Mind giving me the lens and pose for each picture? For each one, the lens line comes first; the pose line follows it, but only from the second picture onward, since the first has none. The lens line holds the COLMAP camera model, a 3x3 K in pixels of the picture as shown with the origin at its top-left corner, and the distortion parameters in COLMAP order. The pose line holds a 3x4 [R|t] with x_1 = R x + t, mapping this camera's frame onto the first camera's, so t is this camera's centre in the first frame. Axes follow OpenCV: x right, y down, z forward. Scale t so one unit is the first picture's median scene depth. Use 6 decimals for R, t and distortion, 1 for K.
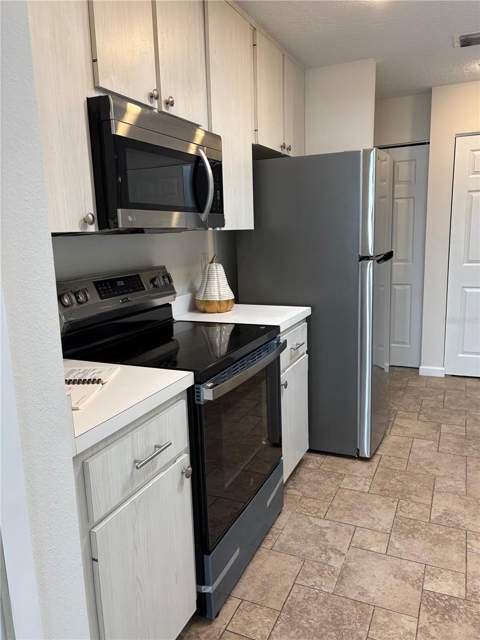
lens RADIAL K [[481.9, 0, 239.4], [0, 481.9, 320.7], [0, 0, 1]] dist [-0.012274, -0.021112]
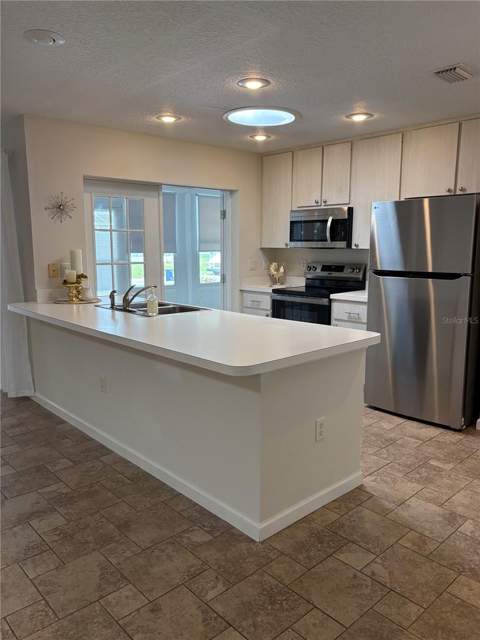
lens RADIAL K [[481.9, 0, 245.2], [0, 481.9, 319.3], [0, 0, 1]] dist [-0.012274, -0.021112]
pose [[-0.379019, 0.163166, -0.910890, 1.439374], [-0.166706, 0.956190, 0.240646, -0.218959], [0.910249, 0.243060, -0.335214, 0.912409]]
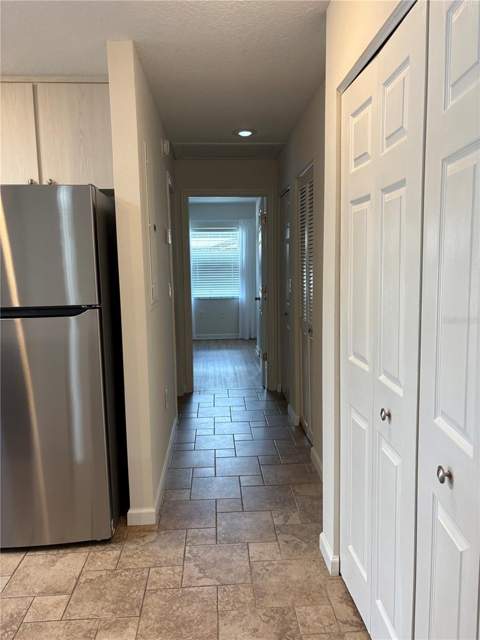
lens RADIAL K [[481.9, 0, 244.1], [0, 481.9, 317.0], [0, 0, 1]] dist [-0.012274, -0.021112]
pose [[0.471361, 0.116000, -0.874278, 1.002703], [-0.143967, 0.988136, 0.053488, -0.199972], [0.870110, 0.100655, 0.482469, 0.845043]]
